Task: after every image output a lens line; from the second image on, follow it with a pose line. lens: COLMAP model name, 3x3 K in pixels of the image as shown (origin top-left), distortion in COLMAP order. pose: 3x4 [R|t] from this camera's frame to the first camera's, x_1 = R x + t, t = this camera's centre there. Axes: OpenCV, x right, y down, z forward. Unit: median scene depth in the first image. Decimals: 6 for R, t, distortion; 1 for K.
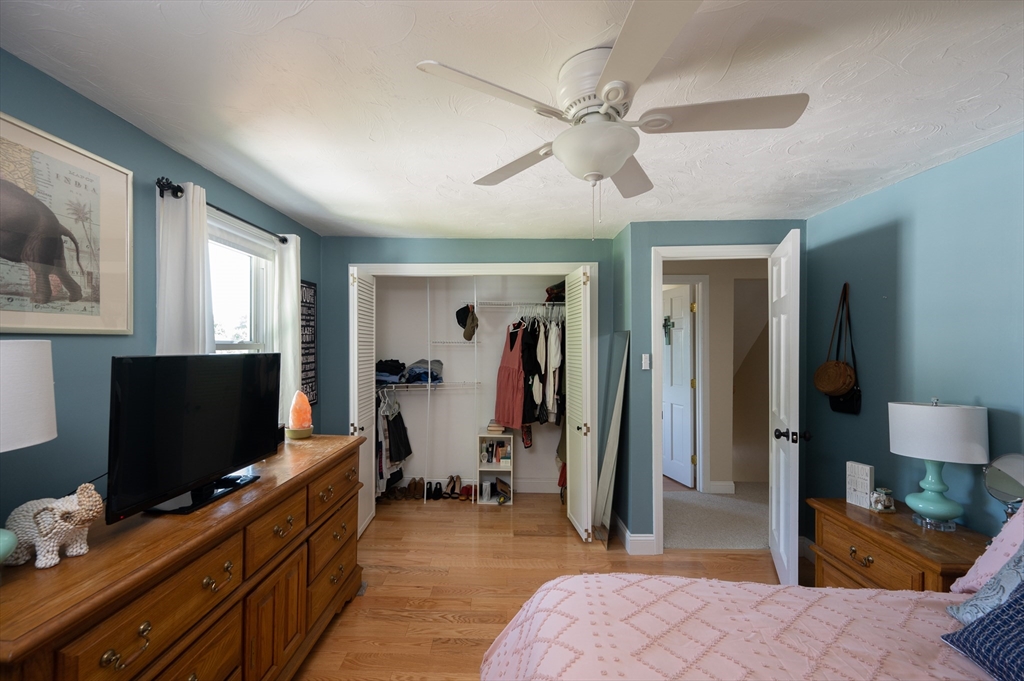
lens RADIAL K [[401.3, 0, 510.4], [0, 401.3, 342.8], [0, 0, 1]] dist [0.000559, 0.000166]
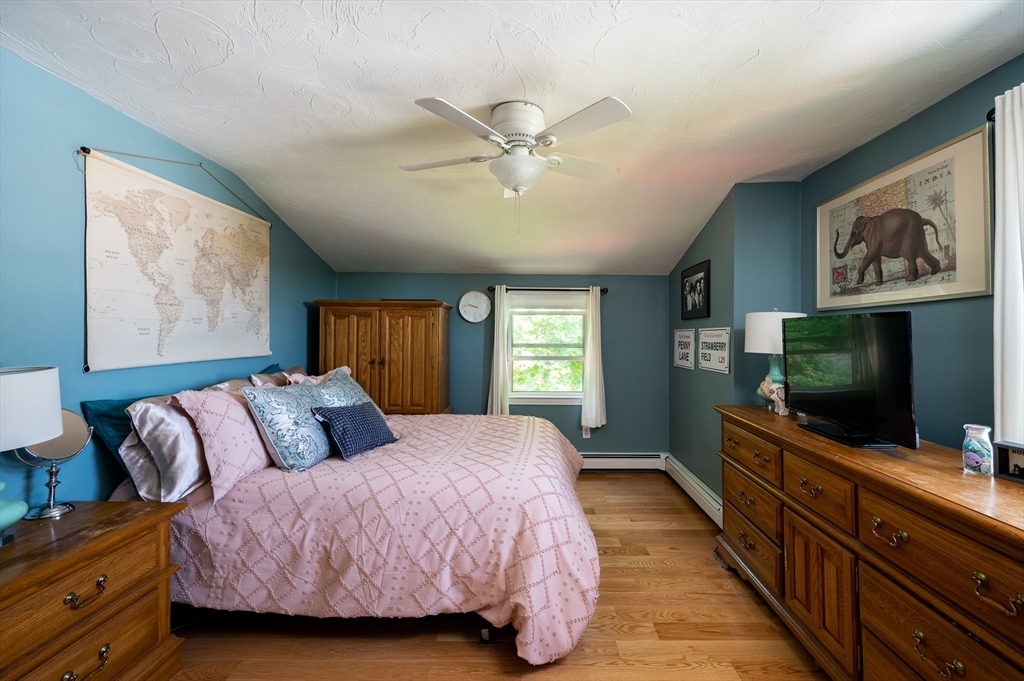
lens RADIAL K [[401.3, 0, 511.0], [0, 401.3, 331.4], [0, 0, 1]] dist [0.000559, 0.000166]
pose [[-0.997733, -0.011715, 0.066263, 0.122602], [-0.012623, 0.999832, -0.013309, 0.104084], [-0.066096, -0.014115, -0.997713, 2.299782]]
